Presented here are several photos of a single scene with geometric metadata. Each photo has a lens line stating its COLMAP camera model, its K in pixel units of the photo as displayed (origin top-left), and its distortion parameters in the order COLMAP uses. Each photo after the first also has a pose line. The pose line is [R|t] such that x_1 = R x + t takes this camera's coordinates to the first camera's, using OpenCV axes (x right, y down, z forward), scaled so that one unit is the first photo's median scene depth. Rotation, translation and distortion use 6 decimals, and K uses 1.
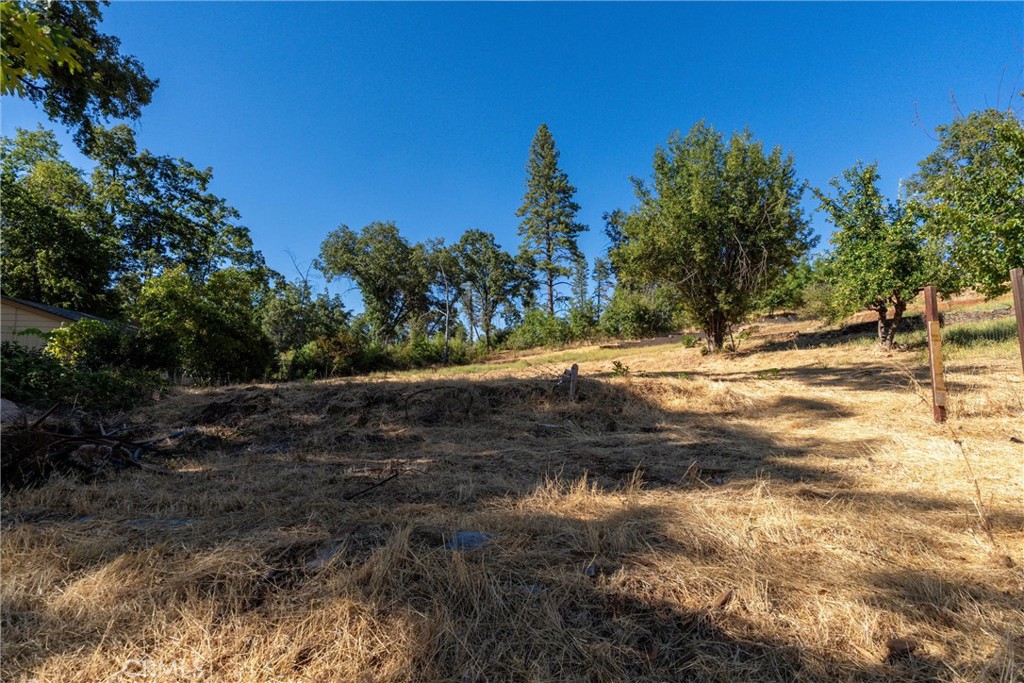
lens RADIAL K [[499.4, 0, 512.0], [0, 499.4, 341.5], [0, 0, 1]] dist [-0.001700, 0.000062]
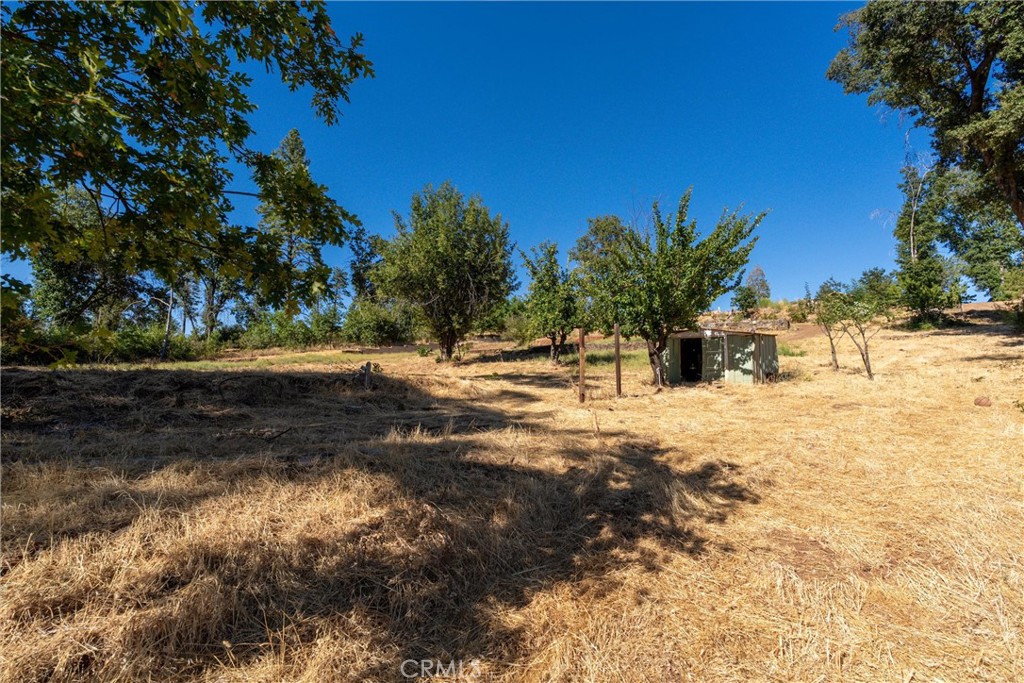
lens RADIAL K [[451.8, 0, 512.4], [0, 451.8, 342.0], [0, 0, 1]] dist [-0.001819, 0.000088]
pose [[0.845053, 0.075147, 0.529376, -0.070595], [-0.065945, 0.997163, -0.036281, 0.004314], [-0.530601, -0.004250, 0.847611, -0.076077]]
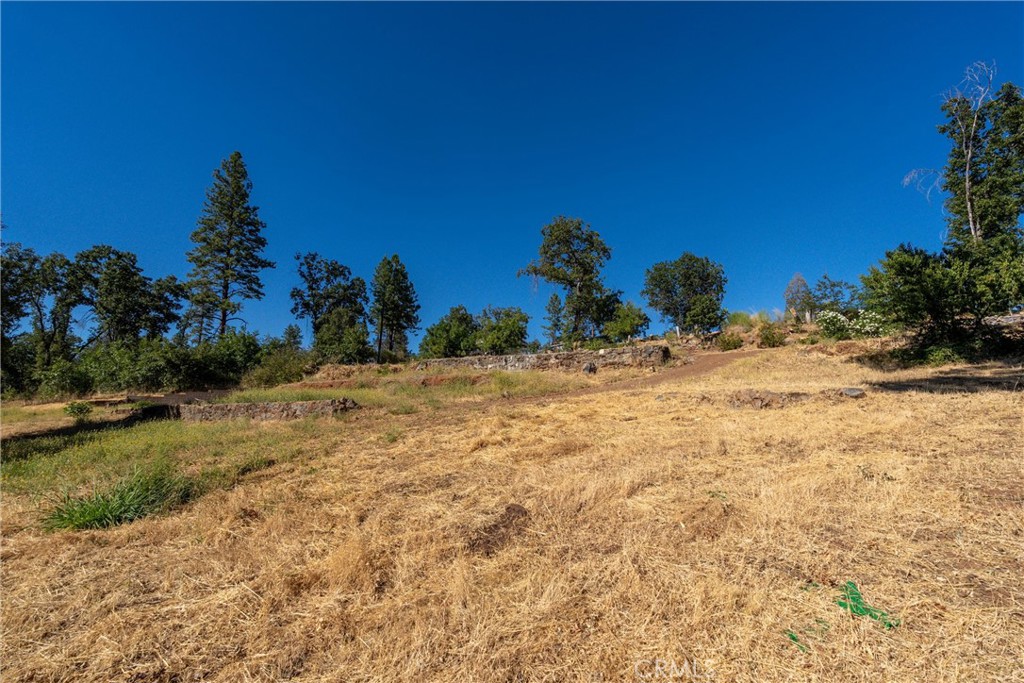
lens RADIAL K [[450.2, 0, 513.0], [0, 450.2, 341.1], [0, 0, 1]] dist [-0.002150, -0.000782]
pose [[0.913293, 0.084438, 0.398455, 1.005938], [-0.052858, 0.994574, -0.089607, -0.116833], [-0.403859, 0.060776, 0.912800, 0.115067]]
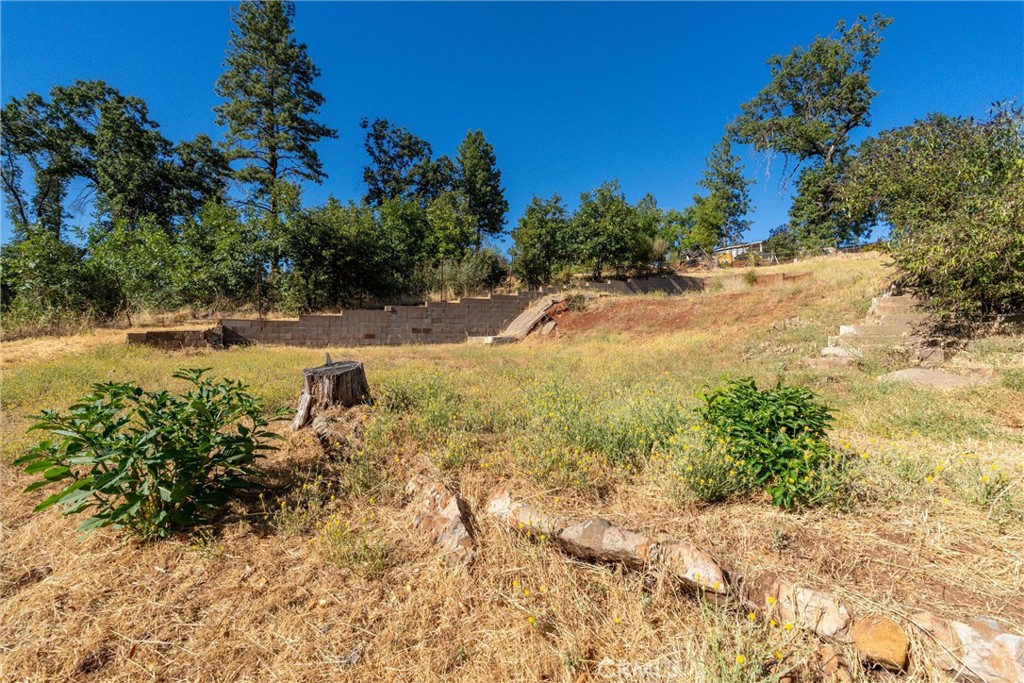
lens RADIAL K [[448.2, 0, 511.9], [0, 448.2, 339.6], [0, 0, 1]] dist [-0.002854, -0.000201]
pose [[0.915708, 0.019087, 0.401391, 0.553194], [-0.056370, 0.995096, 0.081279, -0.043238], [-0.397871, -0.097054, 0.912293, 1.332664]]
